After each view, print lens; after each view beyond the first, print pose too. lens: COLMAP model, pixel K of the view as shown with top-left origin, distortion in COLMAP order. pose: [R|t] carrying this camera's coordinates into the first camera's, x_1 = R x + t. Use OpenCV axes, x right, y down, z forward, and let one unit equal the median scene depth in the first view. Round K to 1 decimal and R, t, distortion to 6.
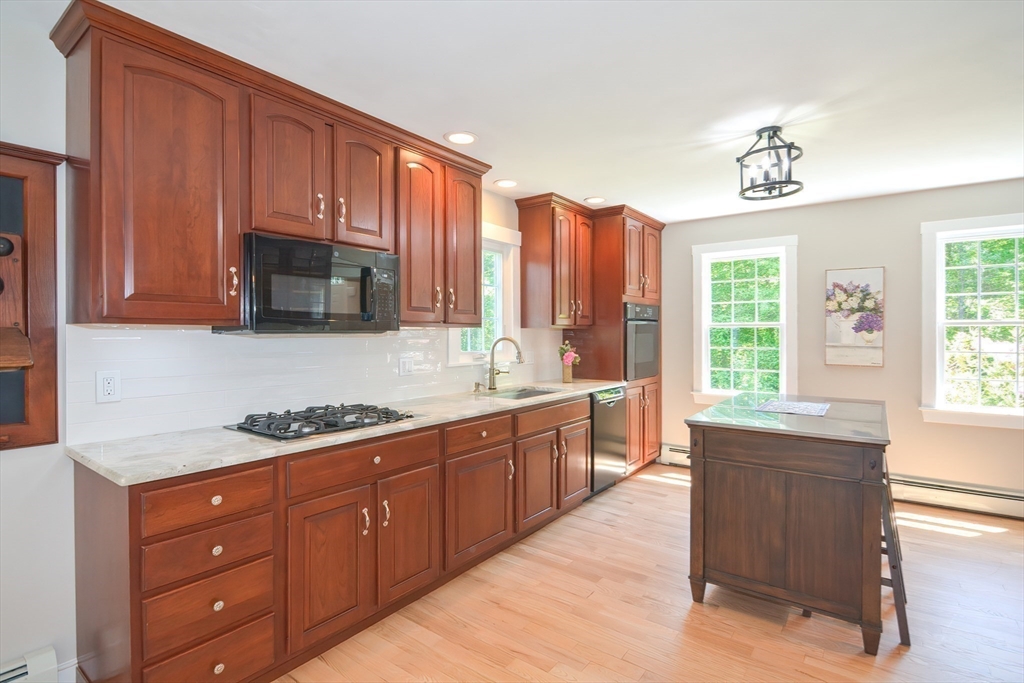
lens RADIAL K [[497.3, 0, 510.7], [0, 497.3, 332.6], [0, 0, 1]] dist [-0.002989, -0.002573]
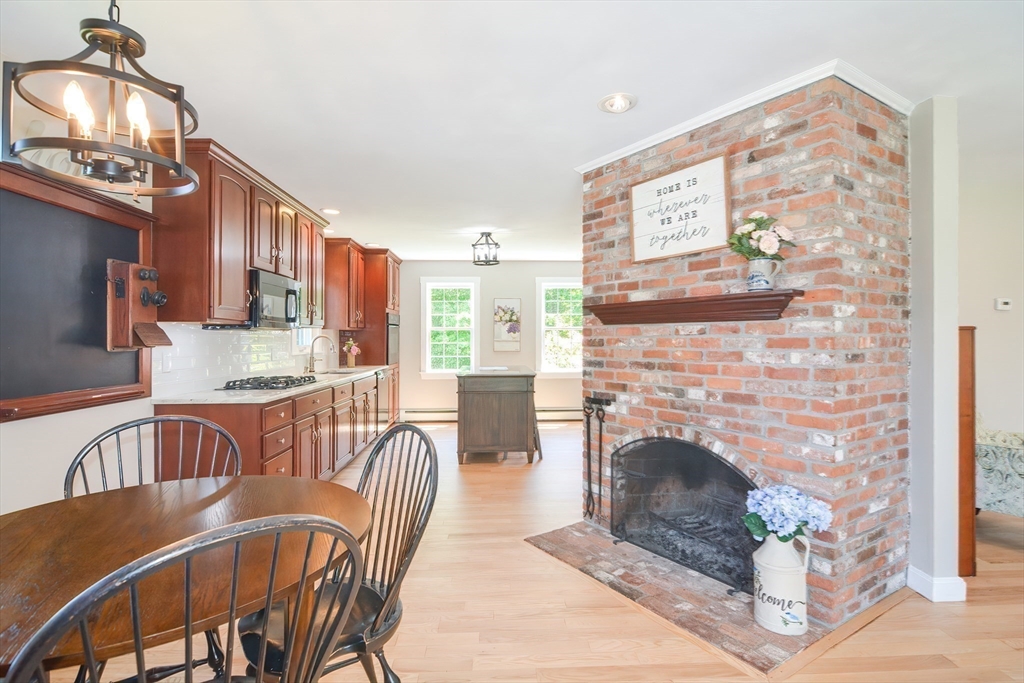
lens RADIAL K [[497.3, 0, 515.1], [0, 497.3, 324.9], [0, 0, 1]] dist [-0.002989, -0.002573]
pose [[0.769476, 0.014400, 0.638513, -0.468487], [0.001553, 0.999701, -0.024418, 0.014227], [-0.638674, 0.019780, 0.769223, -0.442289]]
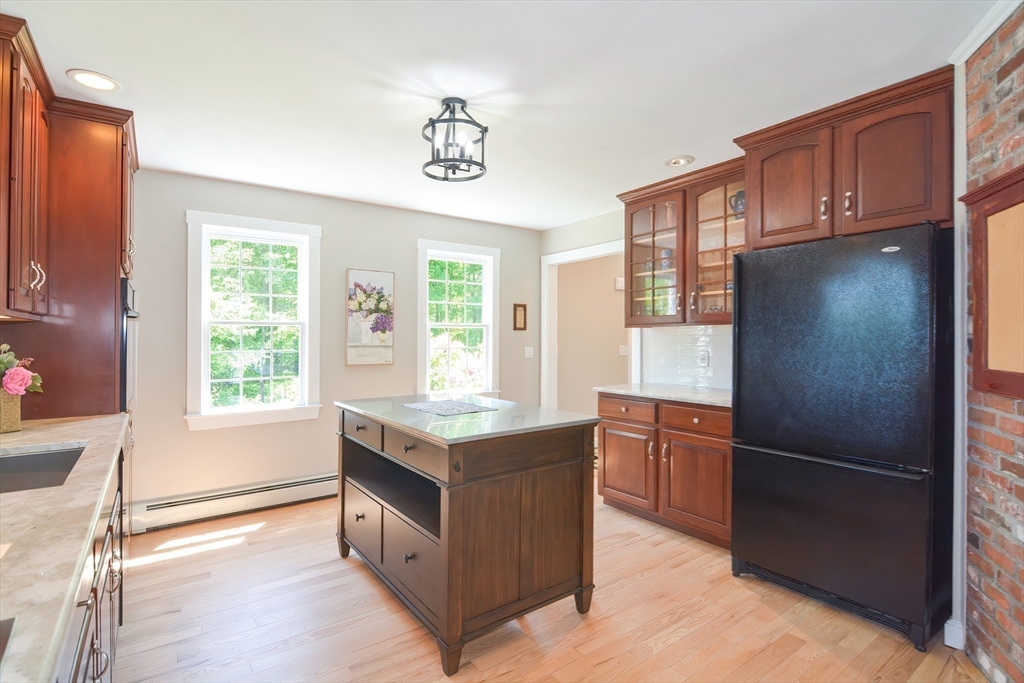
lens RADIAL K [[497.3, 0, 505.8], [0, 497.3, 334.5], [0, 0, 1]] dist [-0.002989, -0.002573]
pose [[0.303990, 0.007039, 0.952649, -0.207496], [0.007239, 0.999927, -0.009699, 0.015977], [-0.952648, 0.009844, 0.303917, 0.423252]]
